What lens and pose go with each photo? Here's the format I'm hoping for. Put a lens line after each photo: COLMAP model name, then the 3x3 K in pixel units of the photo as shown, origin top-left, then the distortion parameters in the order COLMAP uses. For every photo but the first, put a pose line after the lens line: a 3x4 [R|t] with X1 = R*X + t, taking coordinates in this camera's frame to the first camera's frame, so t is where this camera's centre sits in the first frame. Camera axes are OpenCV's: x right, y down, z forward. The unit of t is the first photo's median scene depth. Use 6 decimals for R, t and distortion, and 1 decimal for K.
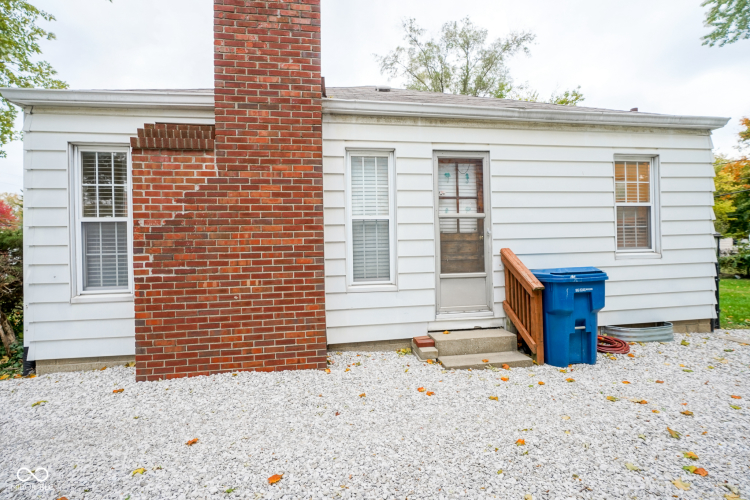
lens RADIAL K [[339.4, 0, 375.0], [0, 339.4, 250.0], [0, 0, 1]] dist [-0.023559, 0.012623]
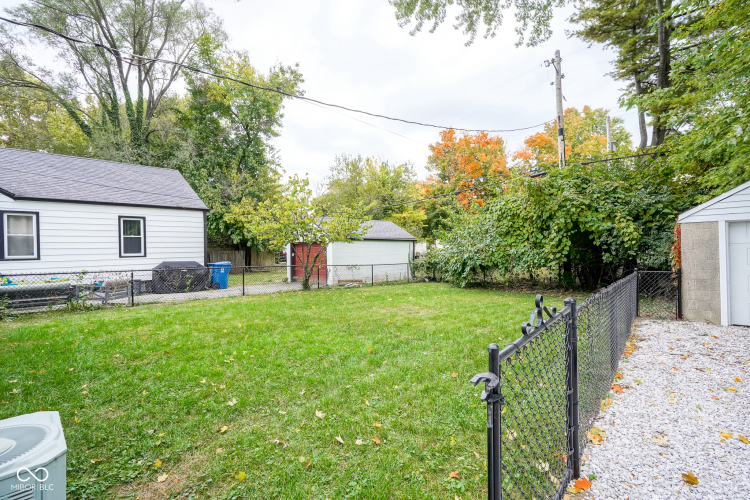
lens RADIAL K [[339.4, 0, 375.0], [0, 339.4, 250.0], [0, 0, 1]] dist [-0.023559, 0.012623]
pose [[0.789664, -0.001155, 0.613539, 0.275568], [0.008702, 0.999919, -0.009318, -0.001681], [-0.613478, 0.012697, 0.789610, 0.240825]]
